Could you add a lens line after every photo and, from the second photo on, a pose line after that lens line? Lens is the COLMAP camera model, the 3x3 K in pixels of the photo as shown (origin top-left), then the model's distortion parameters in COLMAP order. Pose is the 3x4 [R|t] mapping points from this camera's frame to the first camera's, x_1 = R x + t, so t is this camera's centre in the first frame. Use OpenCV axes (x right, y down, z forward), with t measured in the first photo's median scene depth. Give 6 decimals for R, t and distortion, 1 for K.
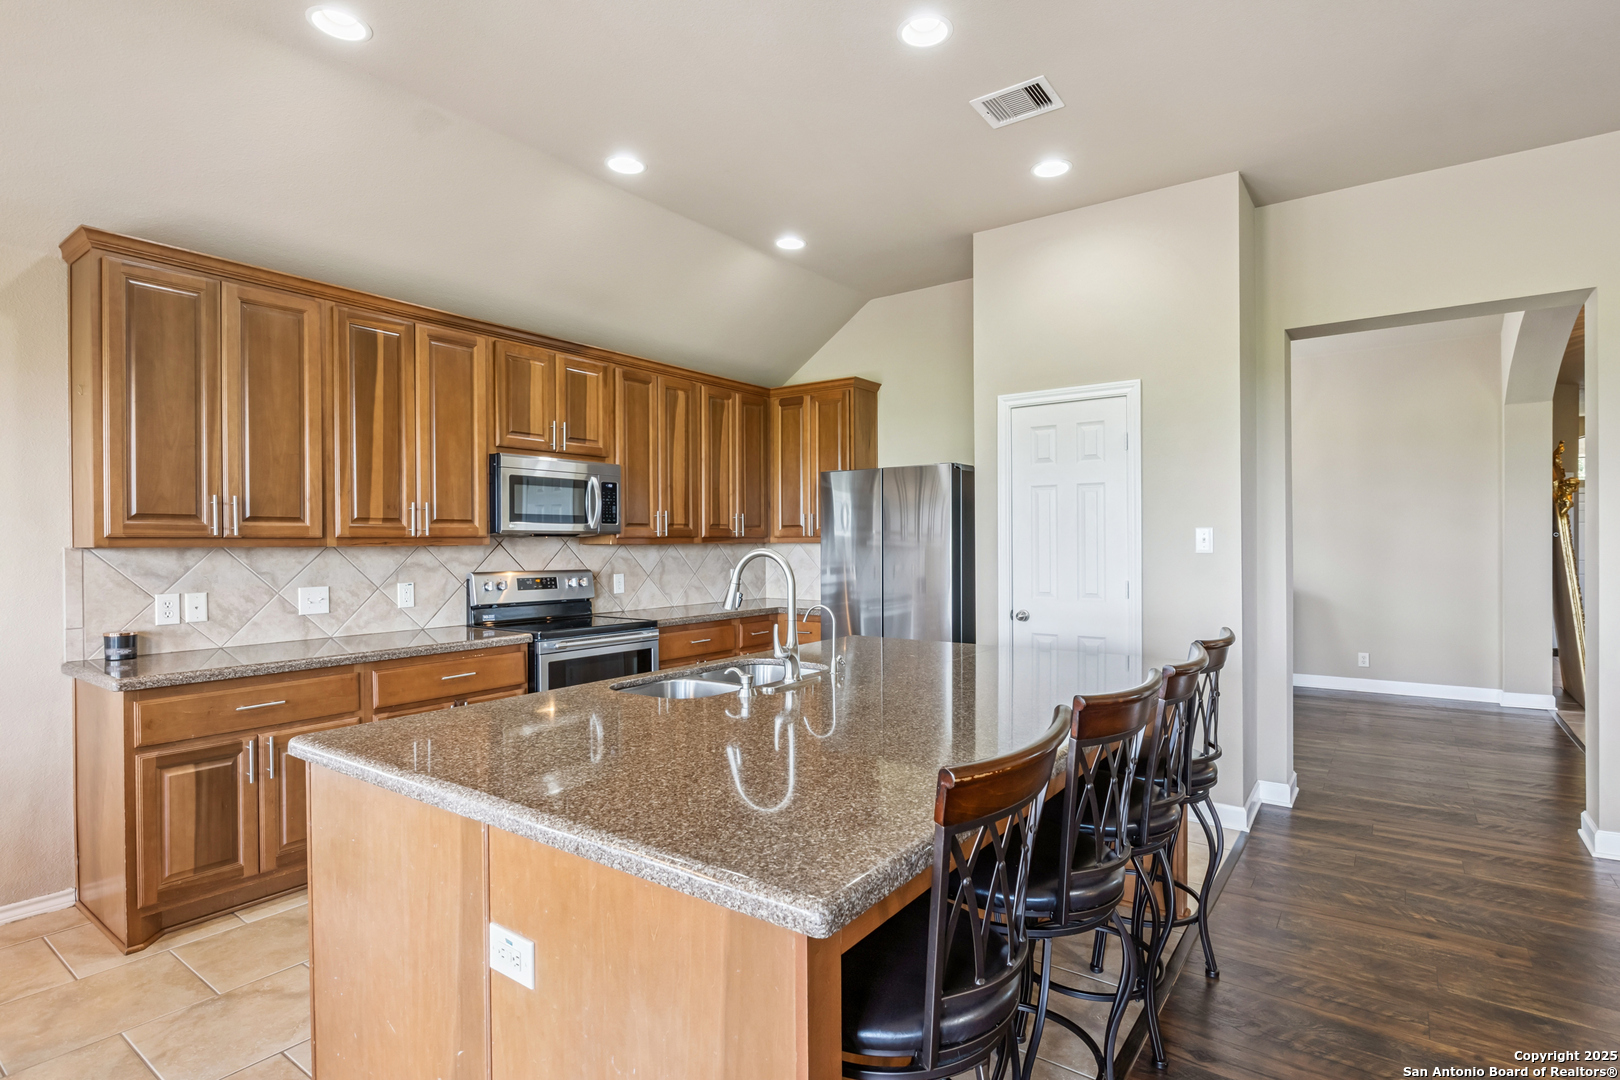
lens RADIAL K [[815.9, 0, 840.6], [0, 815.9, 543.7], [0, 0, 1]] dist [-0.009069, 0.001271]
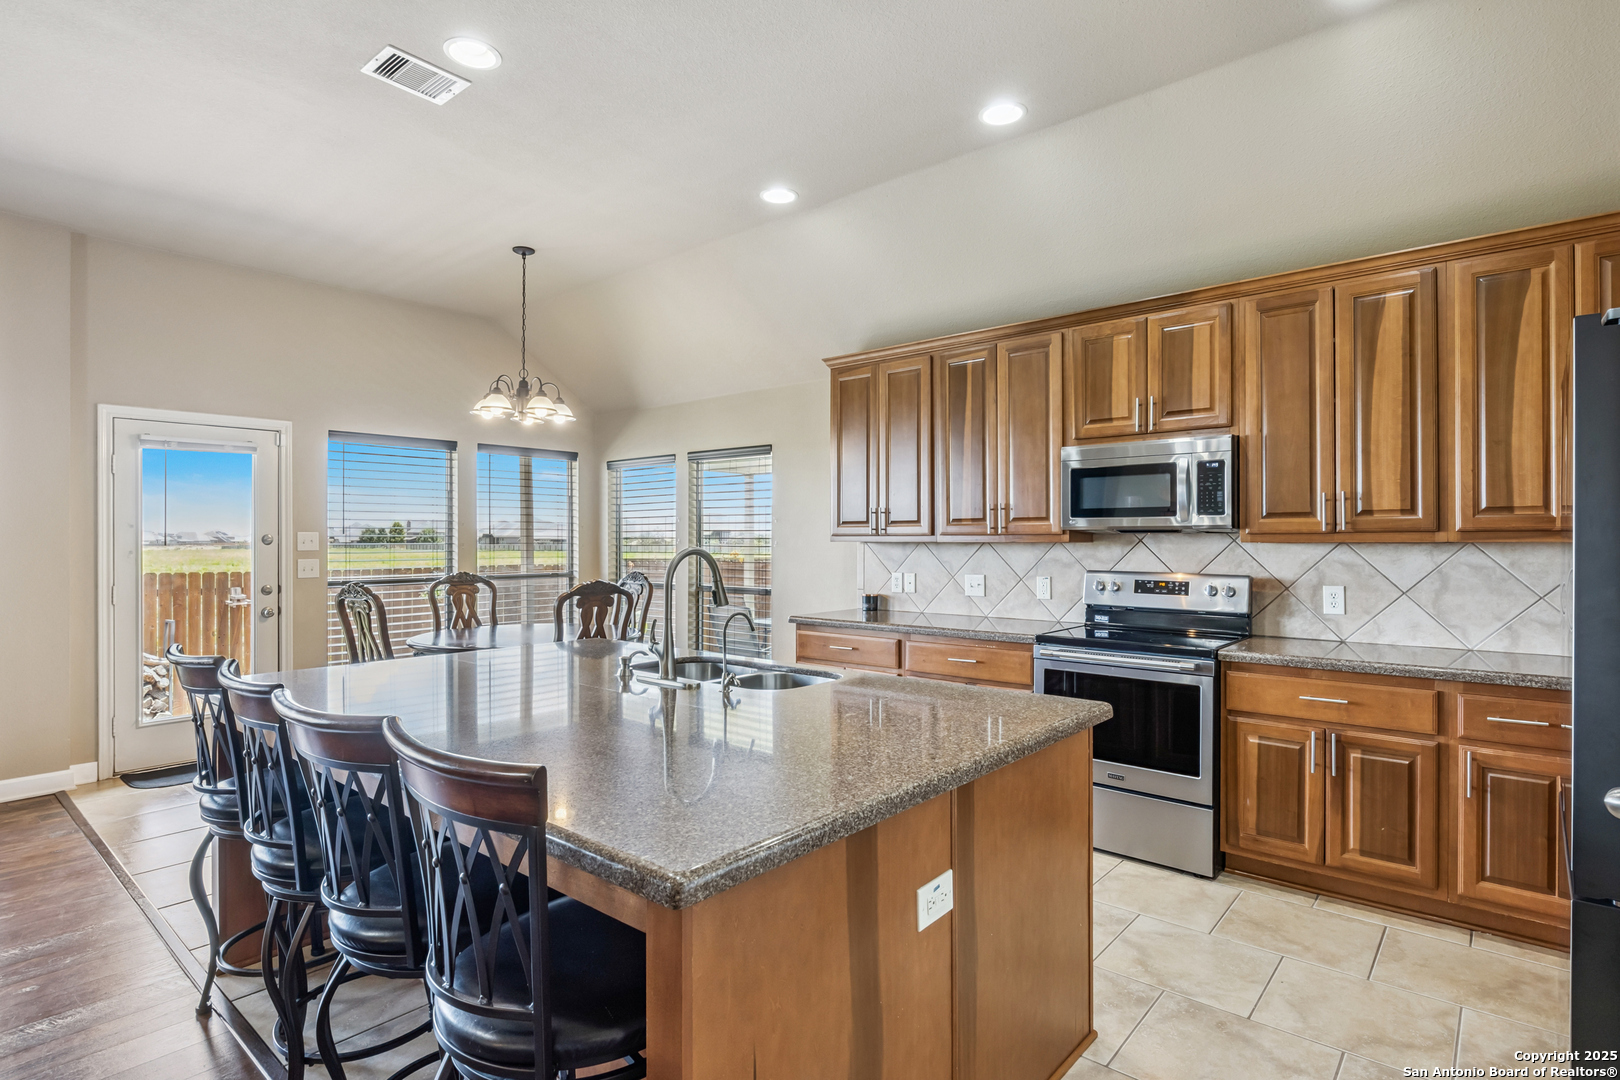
lens RADIAL K [[815.9, 0, 817.5], [0, 815.9, 533.8], [0, 0, 1]] dist [-0.009069, 0.001271]
pose [[-0.099385, -0.001676, -0.995048, 0.548916], [-0.000782, 0.999998, -0.001606, -0.006537], [0.995049, 0.000618, -0.099386, 0.771837]]
